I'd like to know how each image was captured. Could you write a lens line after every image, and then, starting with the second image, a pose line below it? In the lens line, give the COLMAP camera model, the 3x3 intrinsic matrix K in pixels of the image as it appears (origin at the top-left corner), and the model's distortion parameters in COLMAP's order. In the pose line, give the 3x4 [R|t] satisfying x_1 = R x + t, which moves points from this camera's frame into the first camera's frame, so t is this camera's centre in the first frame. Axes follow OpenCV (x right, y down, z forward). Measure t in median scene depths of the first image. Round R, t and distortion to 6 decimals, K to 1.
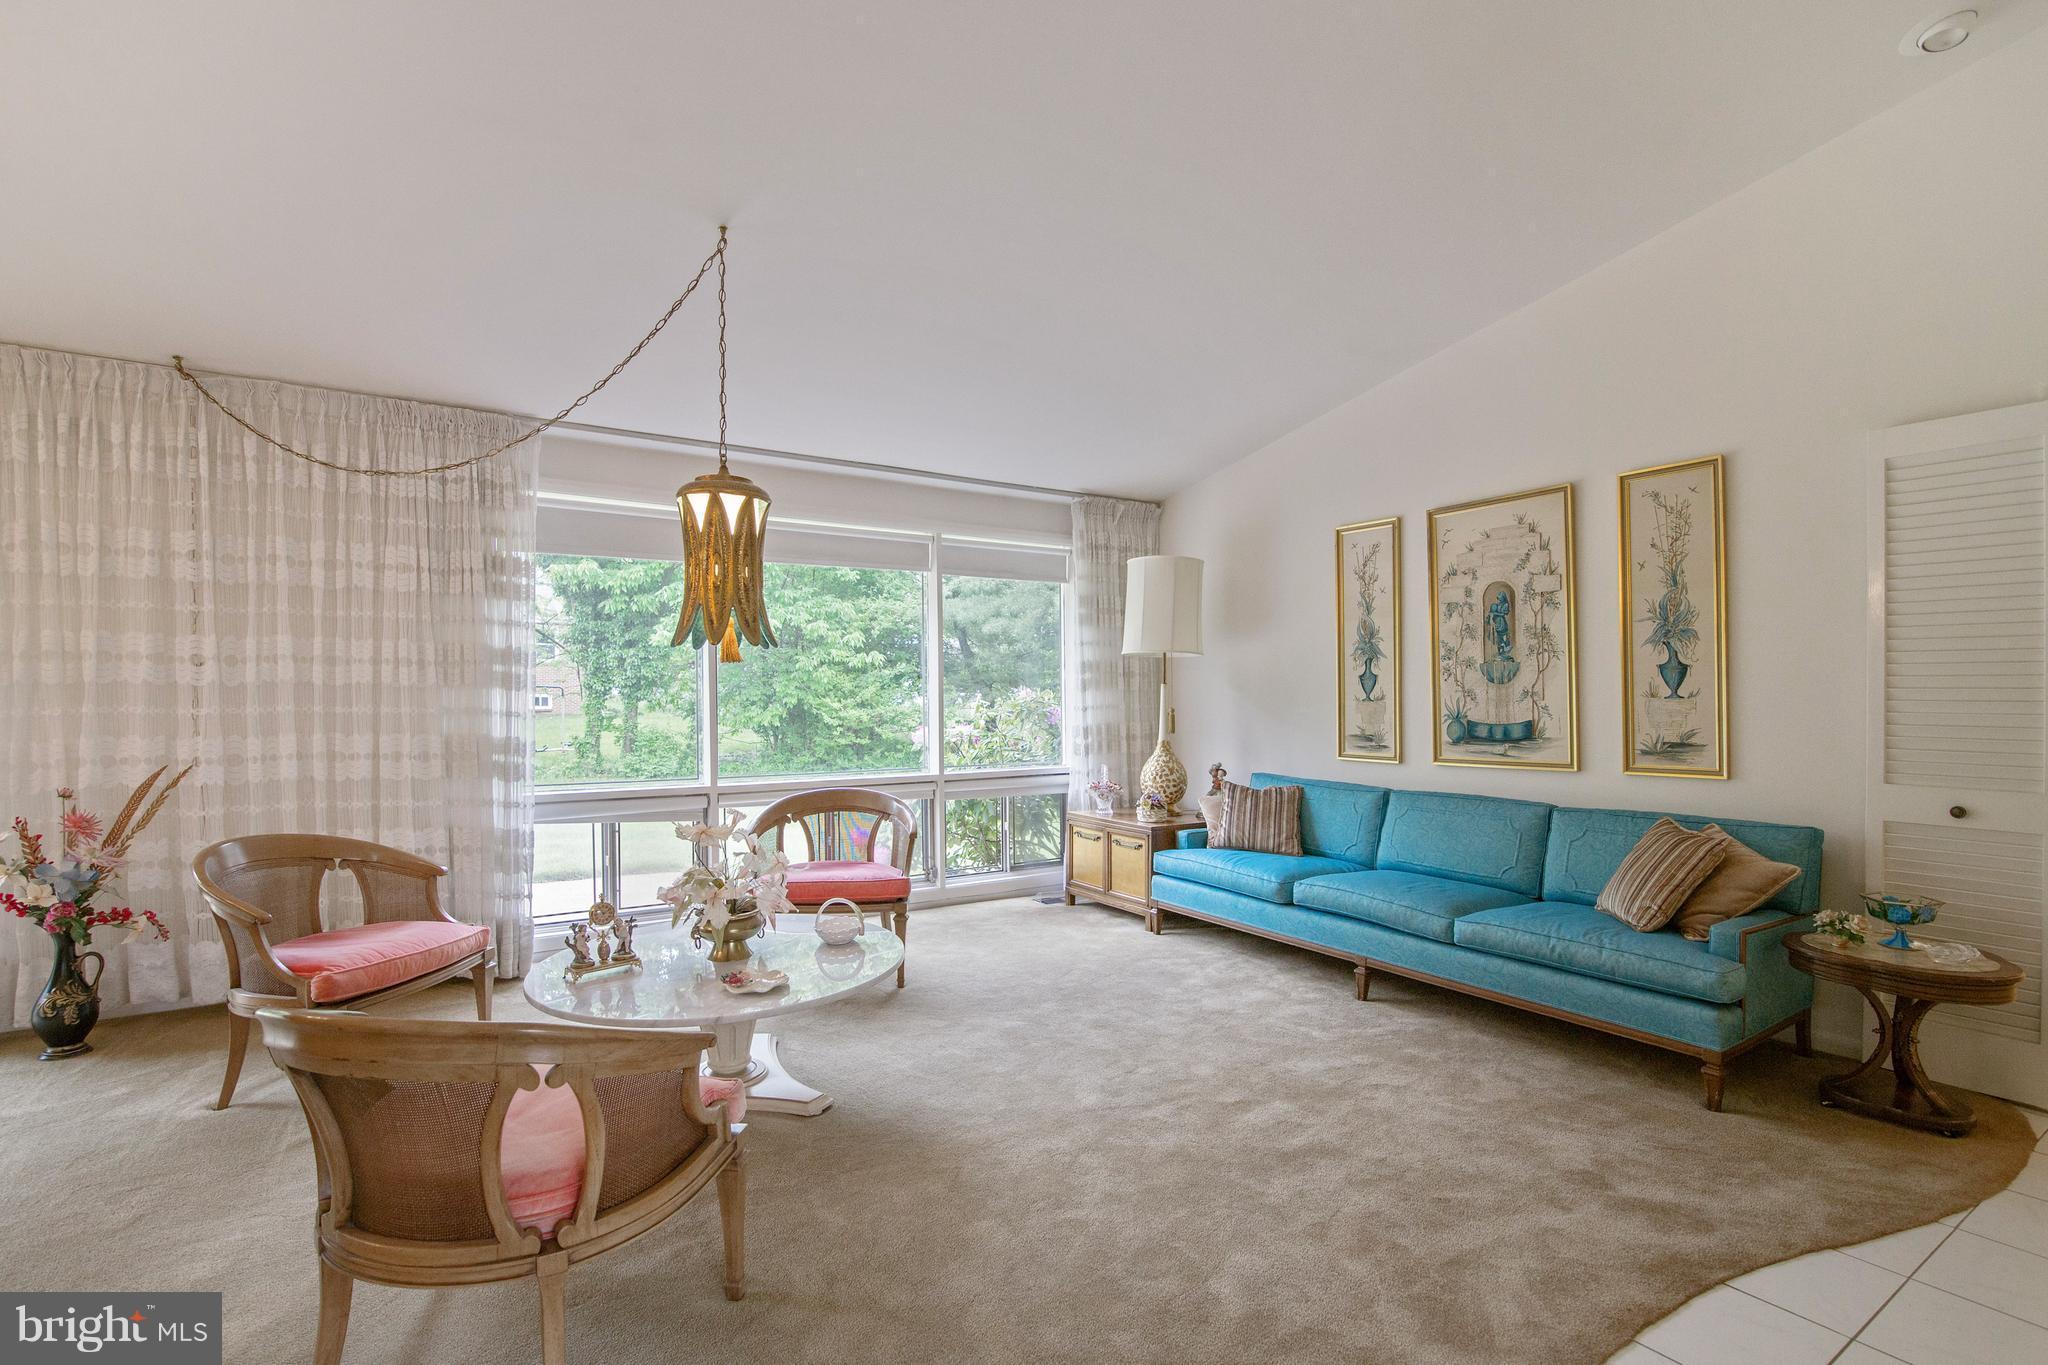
lens RADIAL K [[965.6, 0, 1016.3], [0, 965.6, 696.3], [0, 0, 1]] dist [-0.020736, 0.001743]
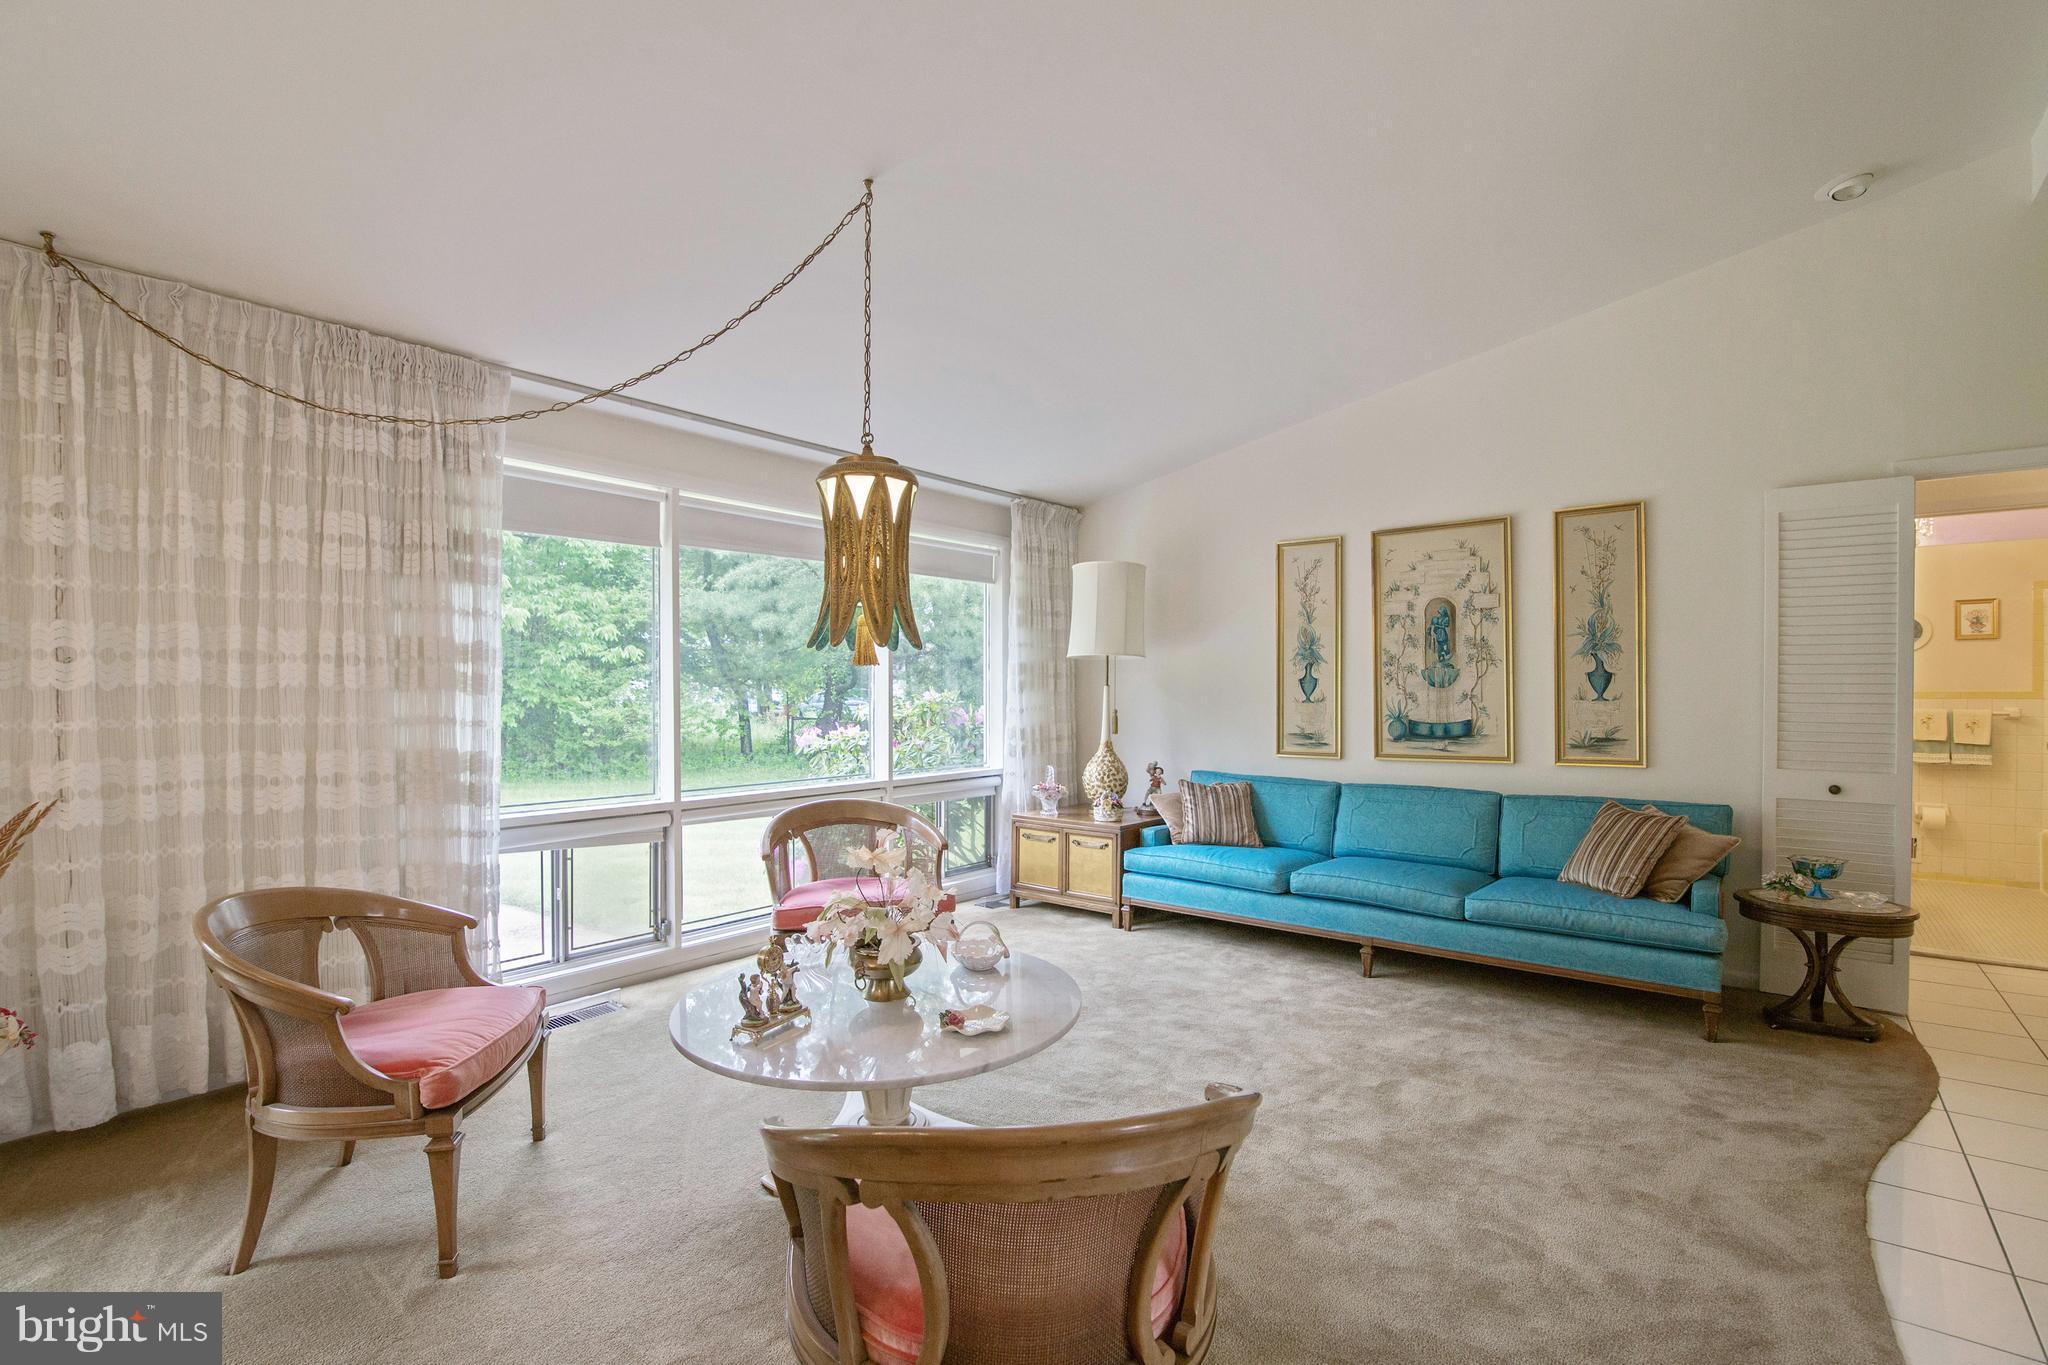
lens RADIAL K [[952.0, 0, 1011.1], [0, 952.0, 687.2], [0, 0, 1]] dist [-0.020661, 0.001362]
pose [[0.952228, 0.001301, 0.305385, -0.385898], [0.000354, 0.999986, -0.005365, -0.009149], [-0.305387, 0.005217, 0.952214, 0.102794]]
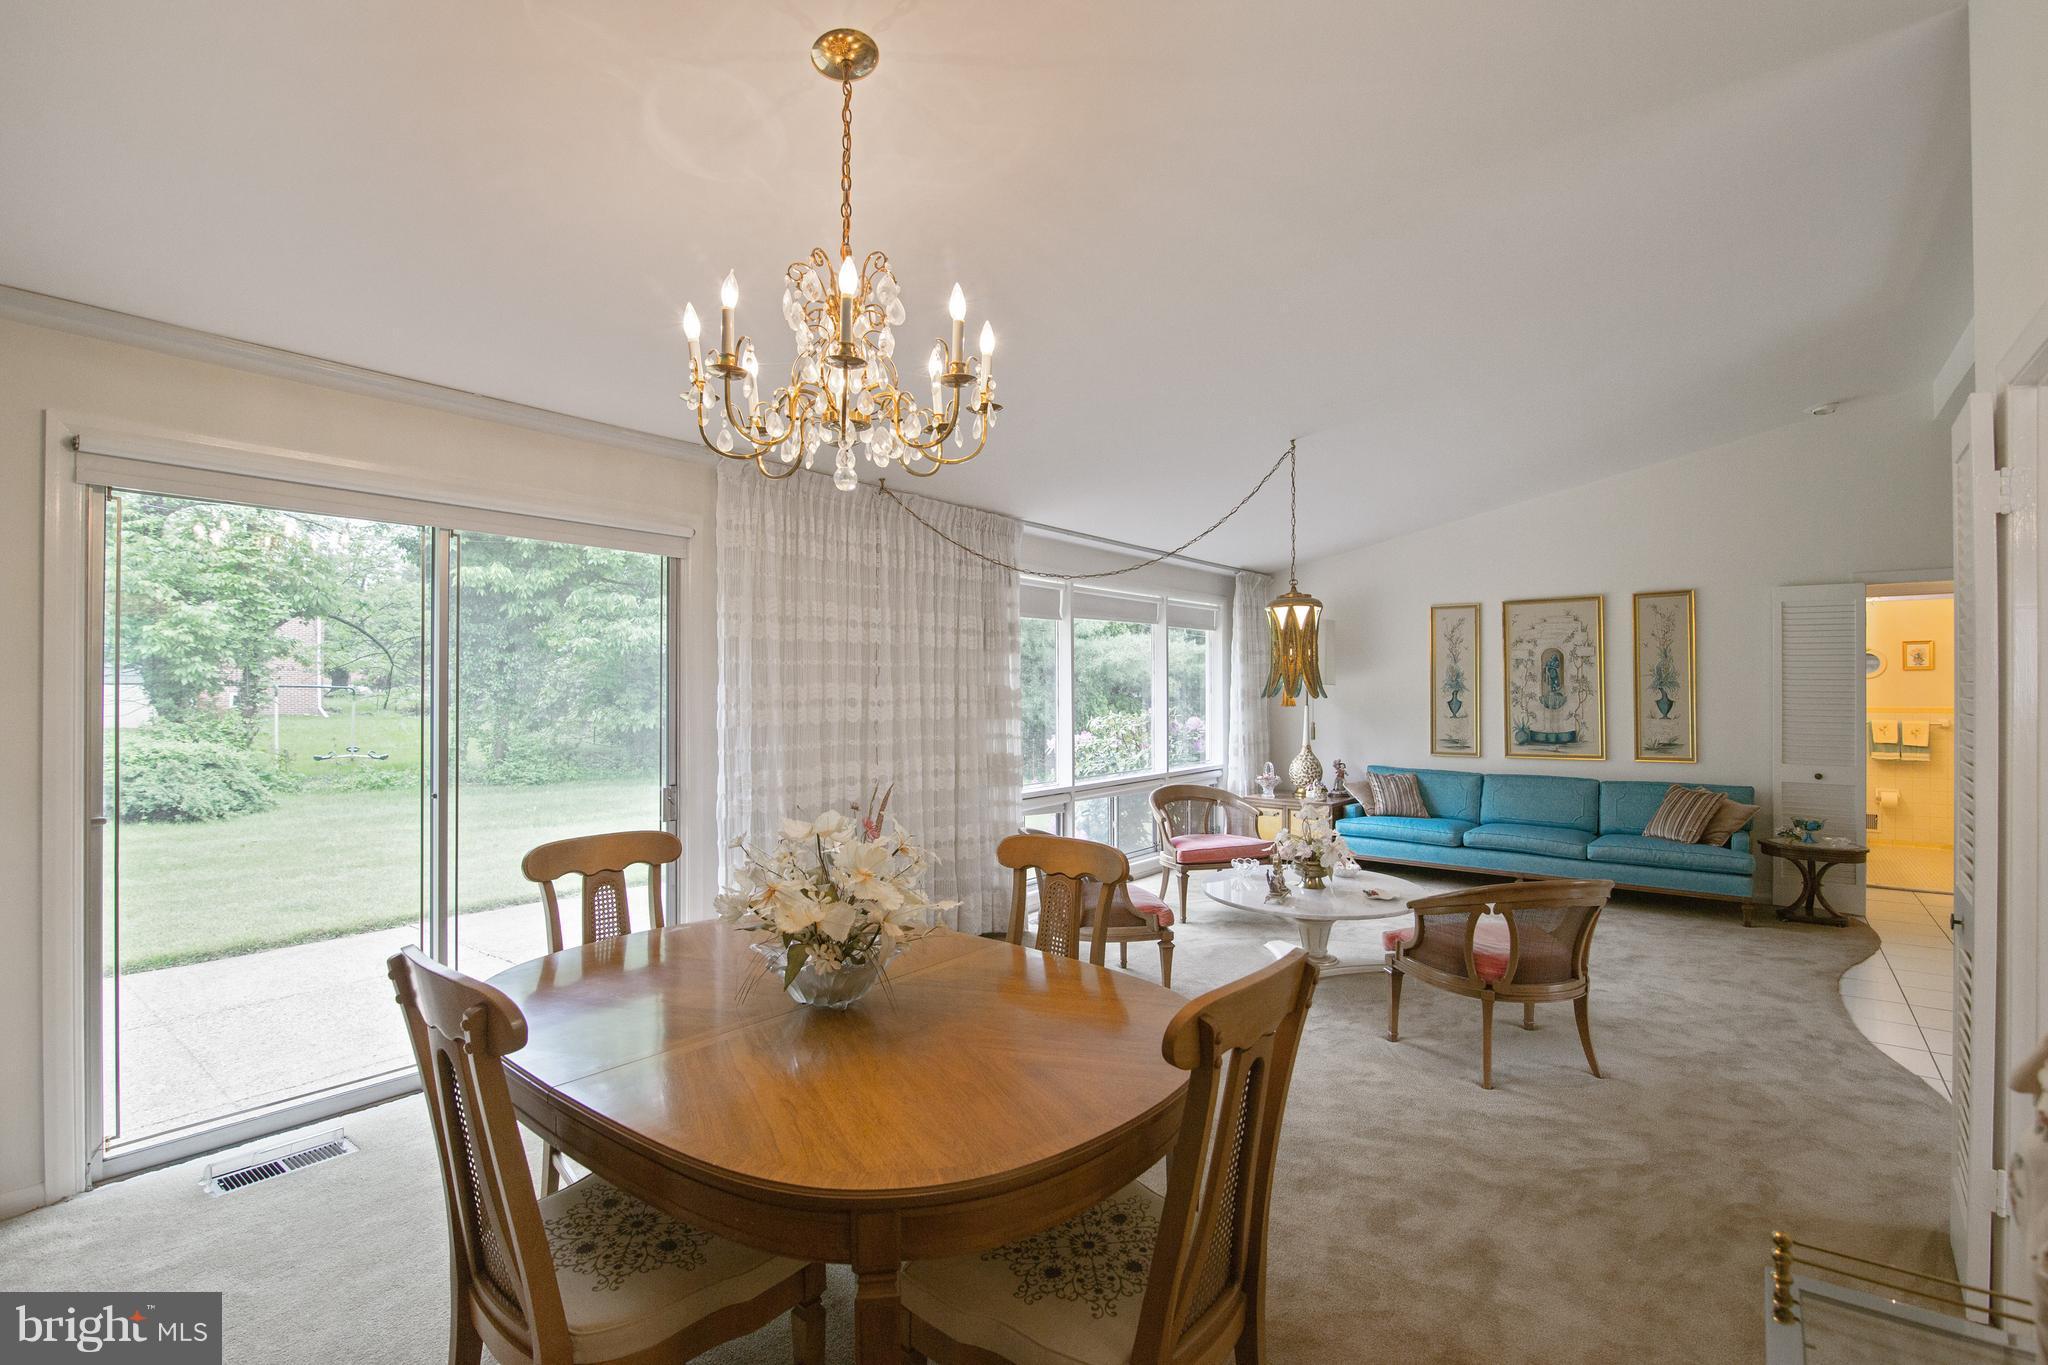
lens RADIAL K [[952.0, 0, 1006.2], [0, 952.0, 667.5], [0, 0, 1]] dist [-0.020661, 0.001362]
pose [[0.949368, 0.007085, 0.314085, -1.103866], [0.000244, 0.999729, -0.023290, -0.056100], [-0.314165, 0.022188, 0.949109, -0.324144]]
